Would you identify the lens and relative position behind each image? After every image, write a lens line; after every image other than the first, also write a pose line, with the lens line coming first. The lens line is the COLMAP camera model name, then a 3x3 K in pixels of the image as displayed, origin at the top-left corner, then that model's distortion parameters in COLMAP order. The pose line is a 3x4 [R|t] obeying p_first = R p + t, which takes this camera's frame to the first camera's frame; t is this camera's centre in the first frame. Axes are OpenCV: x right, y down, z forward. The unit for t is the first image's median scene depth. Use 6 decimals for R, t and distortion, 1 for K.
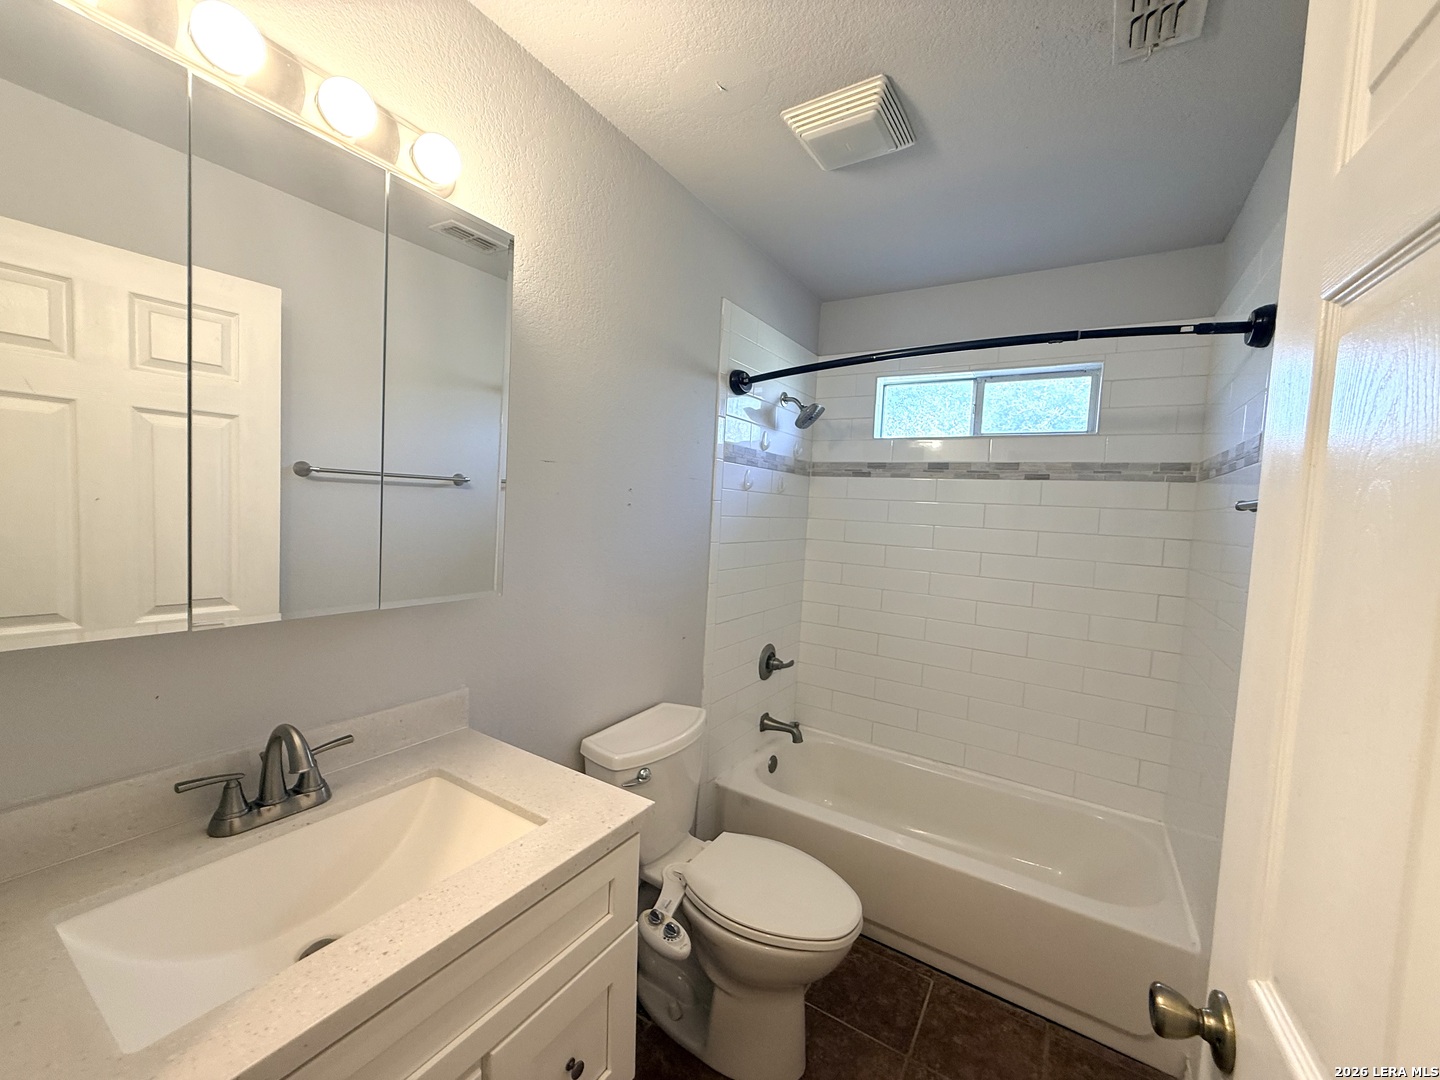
lens RADIAL K [[577.5, 0, 719.1], [0, 577.5, 541.0], [0, 0, 1]] dist [-0.000191, 0.000794]
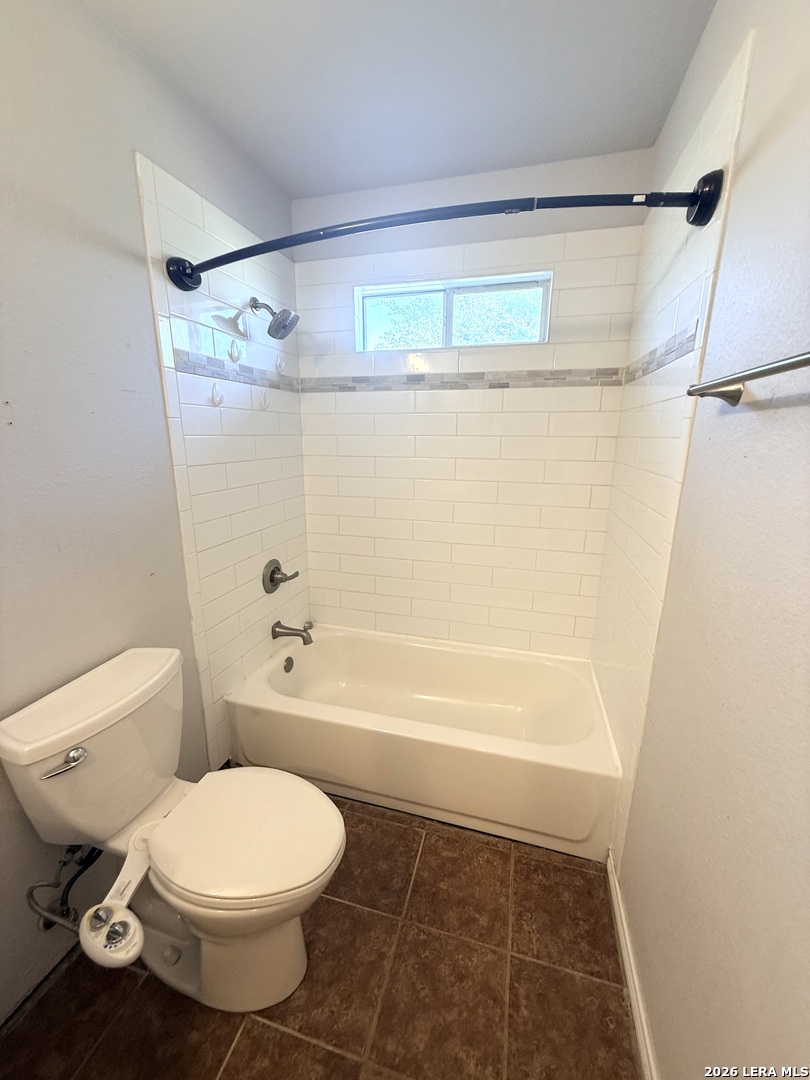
lens RADIAL K [[433.1, 0, 403.8], [0, 433.1, 540.2], [0, 0, 1]] dist [-0.000191, 0.000794]
pose [[0.959189, -0.111781, 0.259735, 0.141677], [0.060753, 0.978563, 0.196785, 0.004685], [-0.276164, -0.172974, 0.945417, 0.240055]]
